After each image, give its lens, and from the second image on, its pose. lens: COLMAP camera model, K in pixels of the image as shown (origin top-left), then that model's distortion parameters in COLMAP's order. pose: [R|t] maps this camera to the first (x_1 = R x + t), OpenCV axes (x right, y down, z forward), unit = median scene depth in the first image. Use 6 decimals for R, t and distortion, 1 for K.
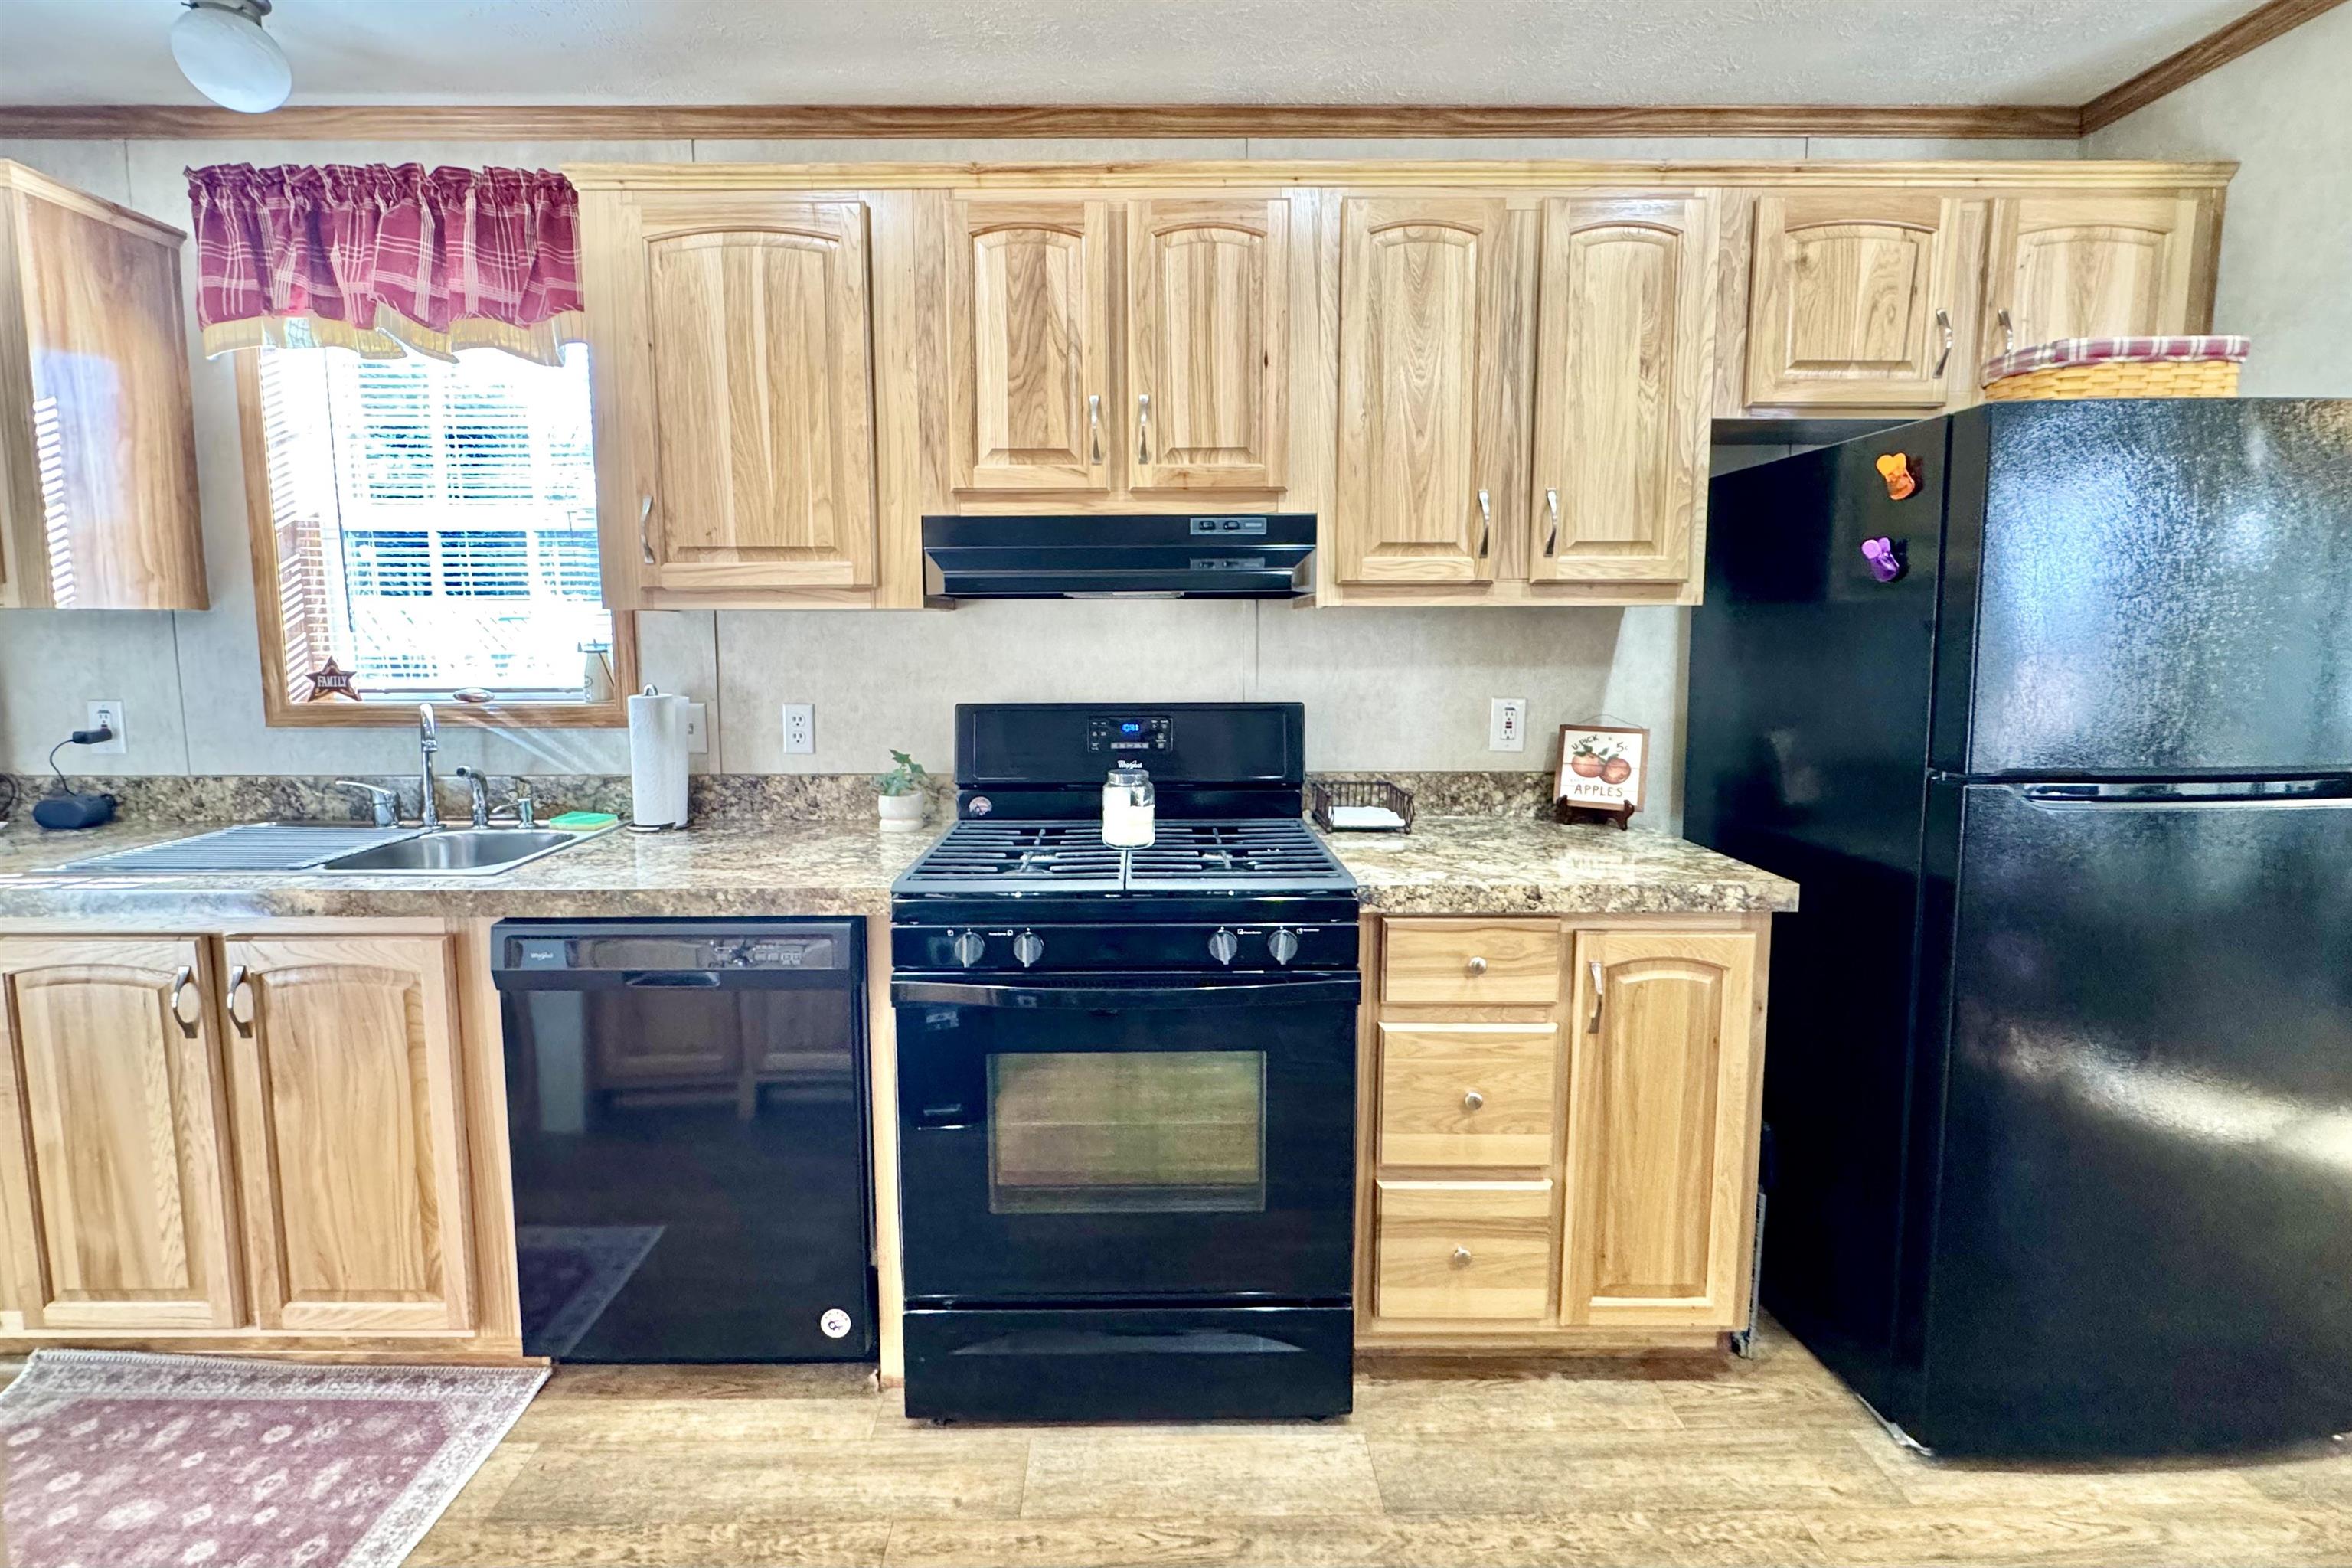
lens RADIAL K [[938.9, 0, 1159.0], [0, 938.9, 719.1], [0, 0, 1]] dist [-0.004032, 0.000527]
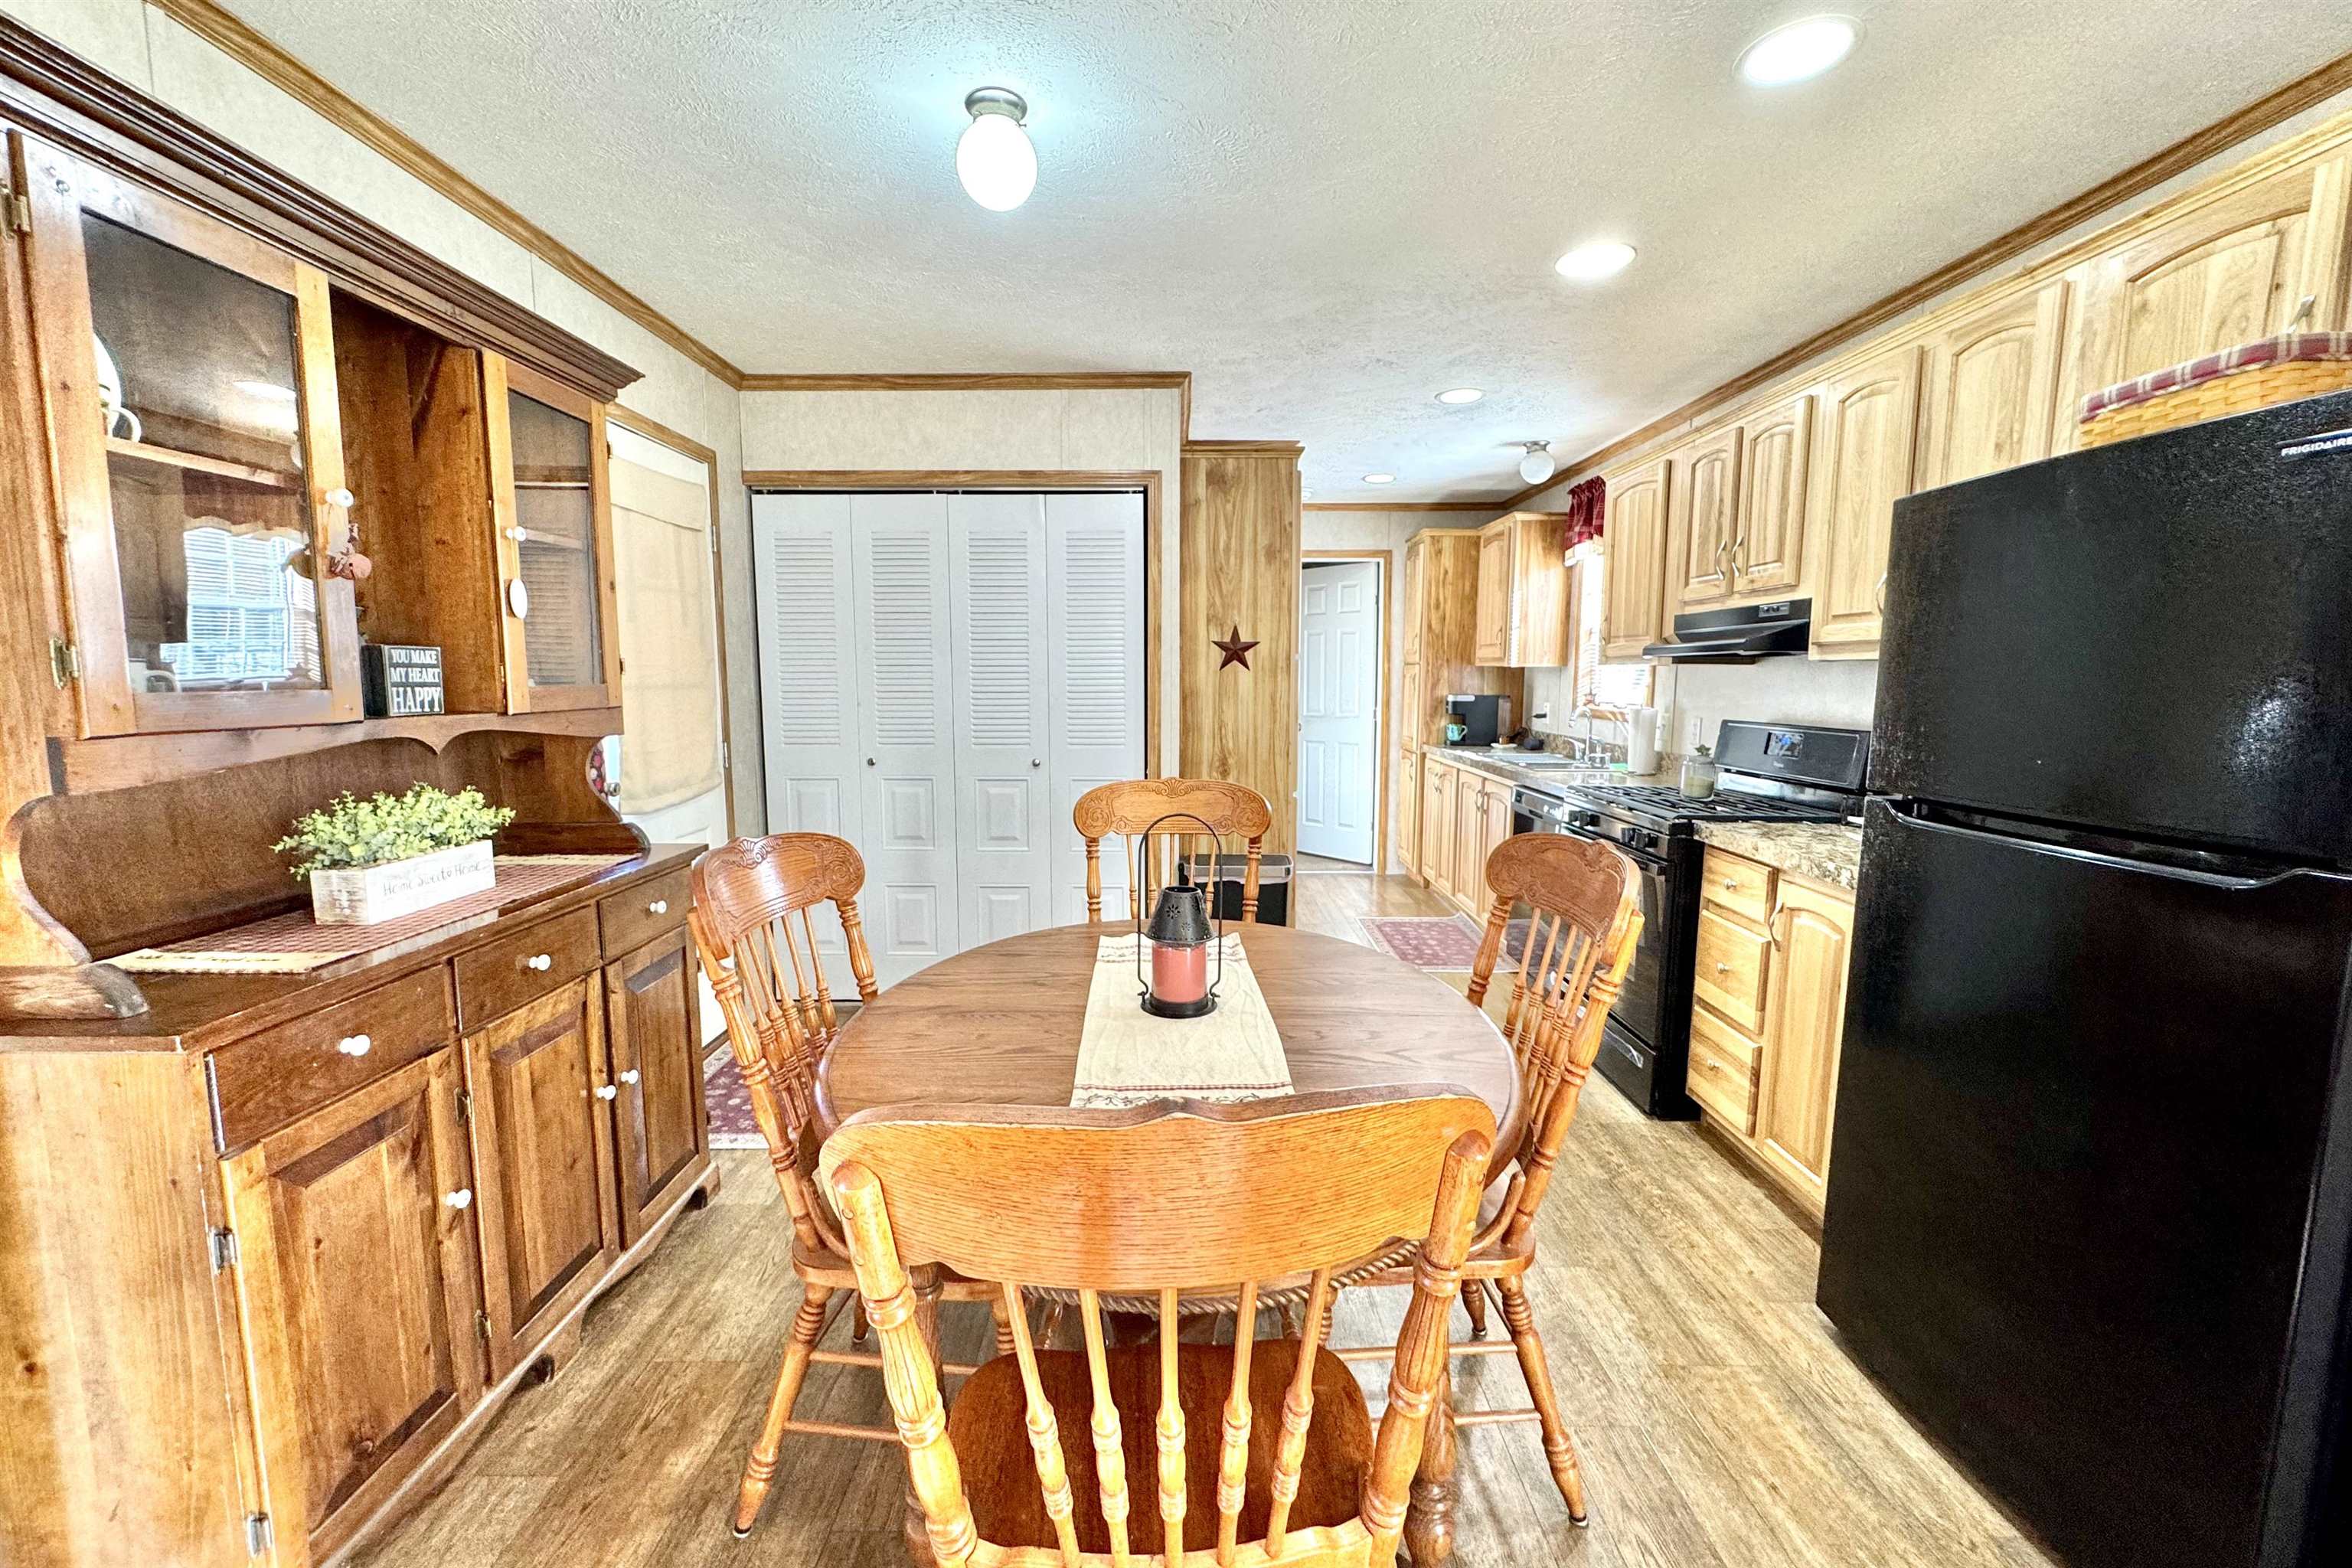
lens RADIAL K [[938.9, 0, 1174.3], [0, 938.9, 782.3], [0, 0, 1]] dist [-0.004032, 0.000527]
pose [[-0.012859, 0.116330, -0.993127, 1.704020], [-0.099278, 0.988153, 0.117033, -0.004087], [0.994977, 0.100101, -0.001158, 0.028660]]
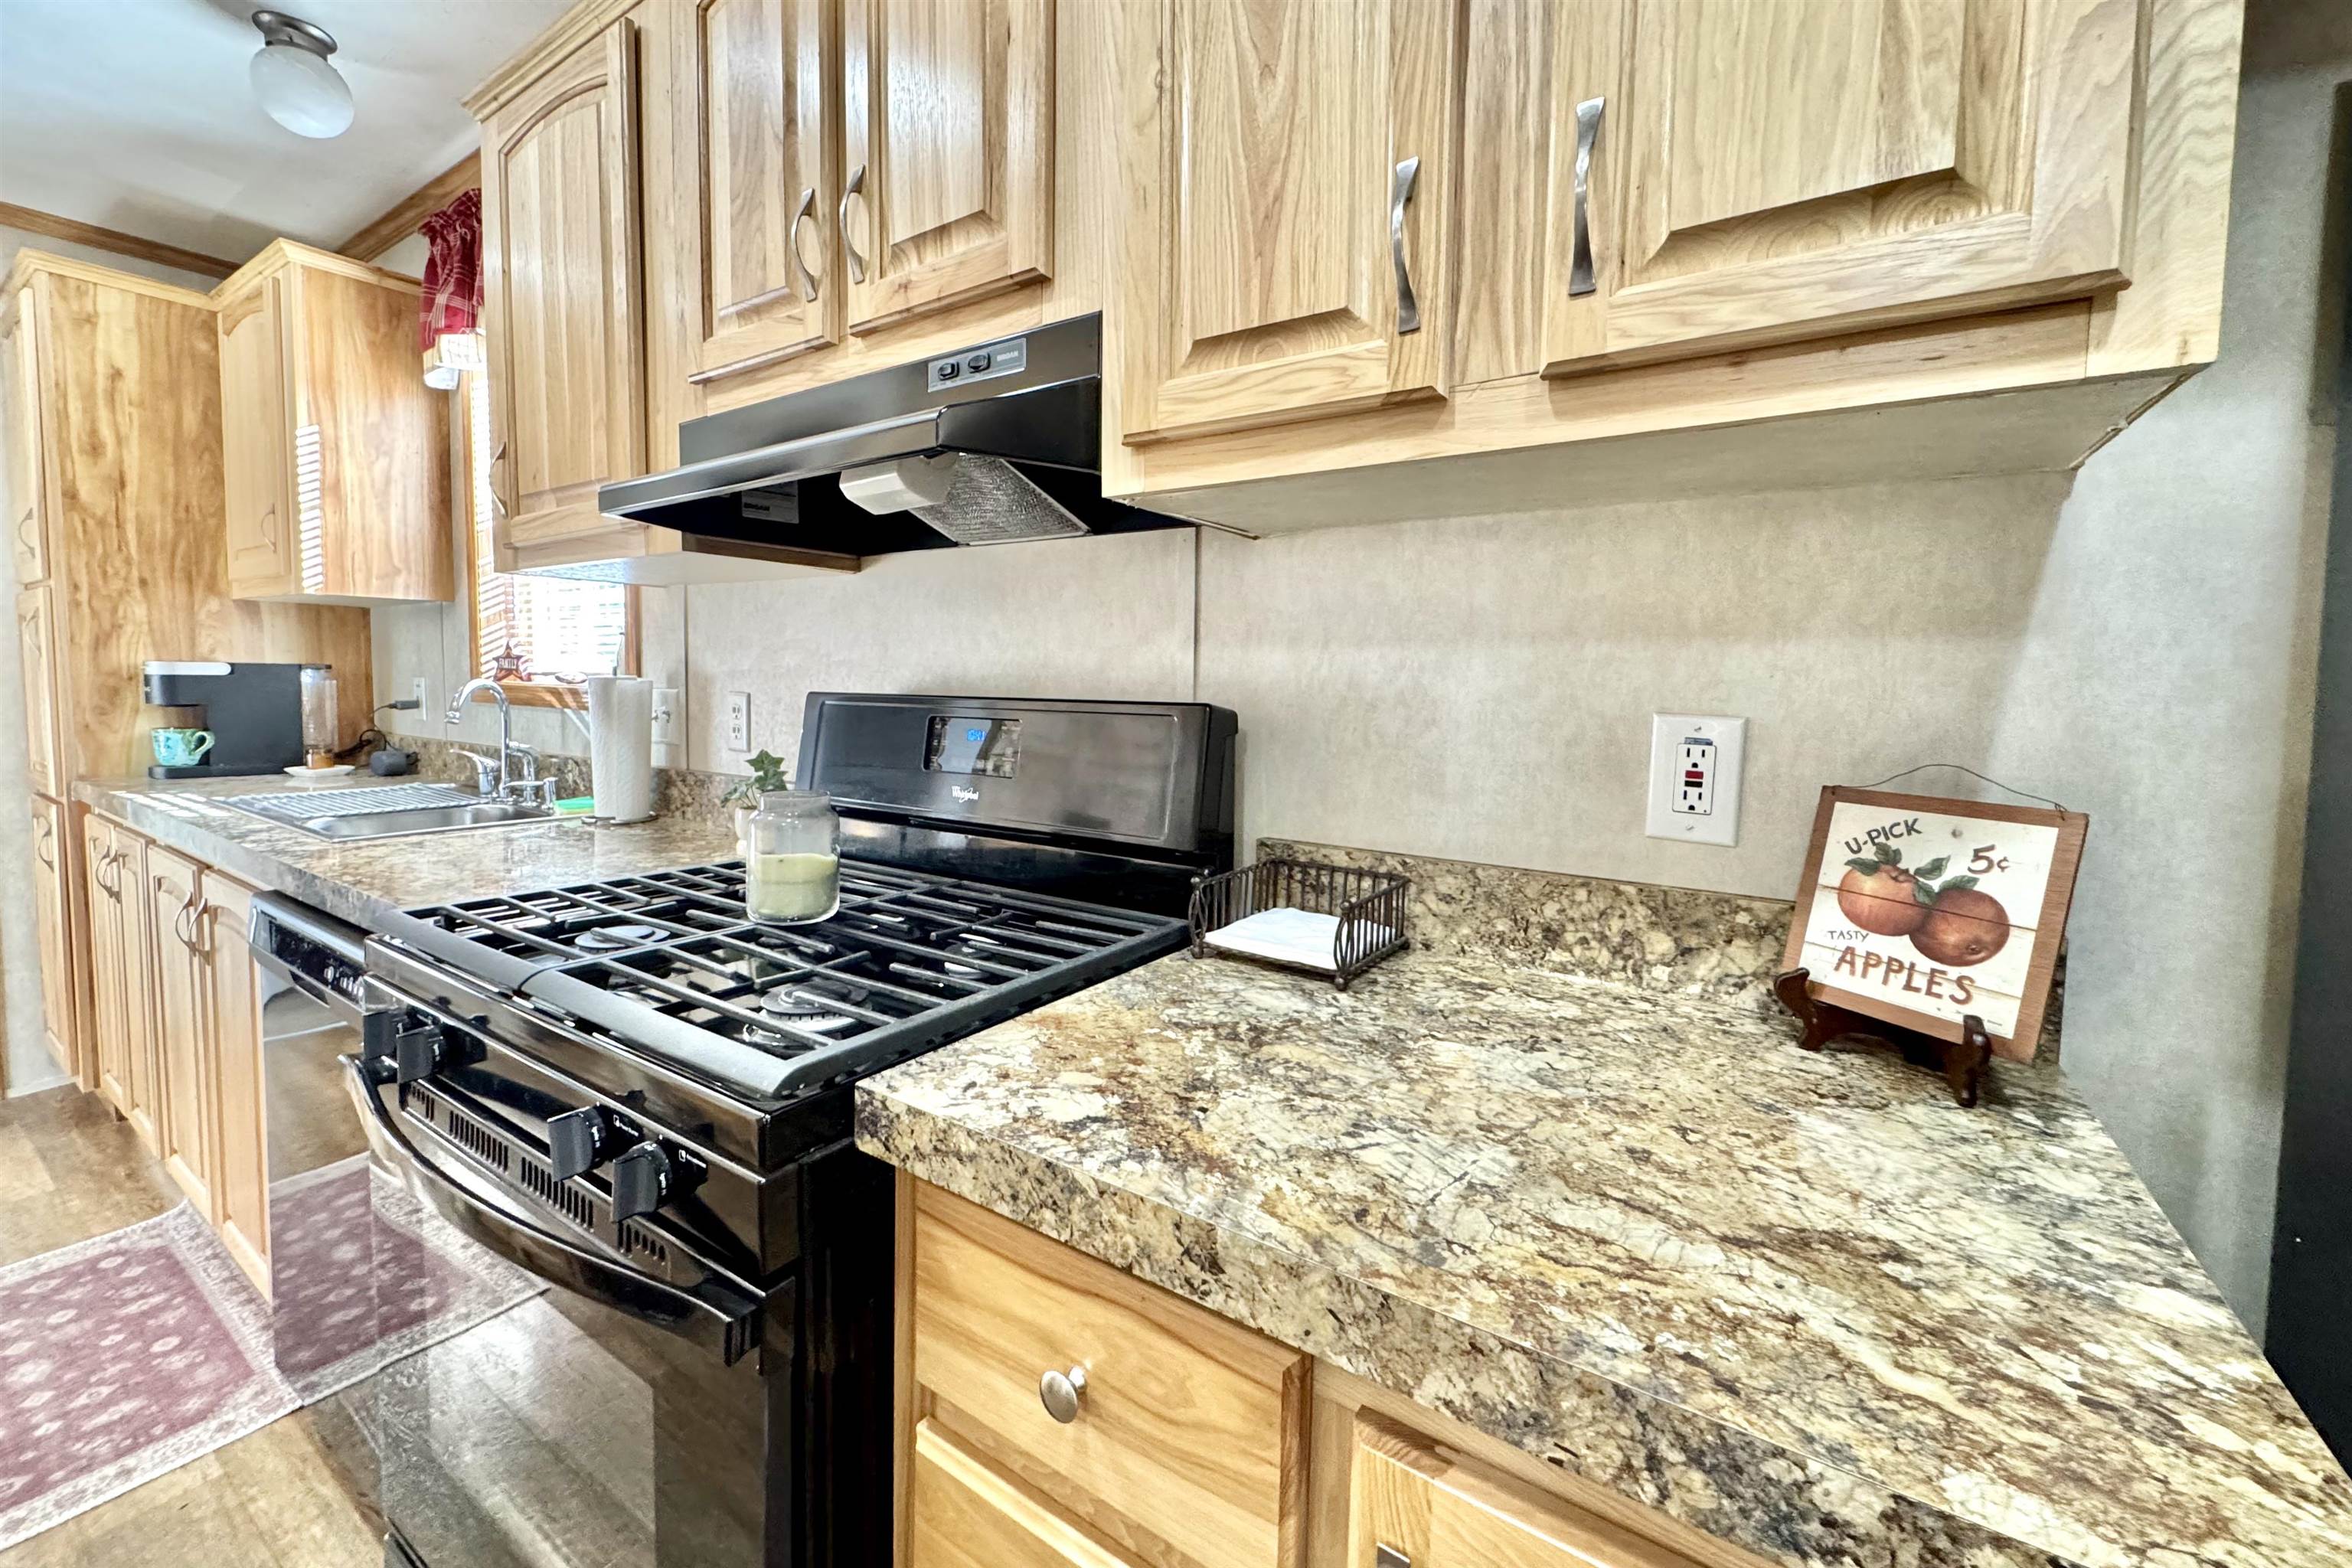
lens RADIAL K [[938.9, 0, 1178.9], [0, 938.9, 737.0], [0, 0, 1]] dist [-0.004032, 0.000527]
pose [[0.830184, 0.048135, -0.555408, 0.495823], [-0.069562, 0.997424, -0.017533, 0.013476], [0.553133, 0.053191, 0.831393, 0.626492]]
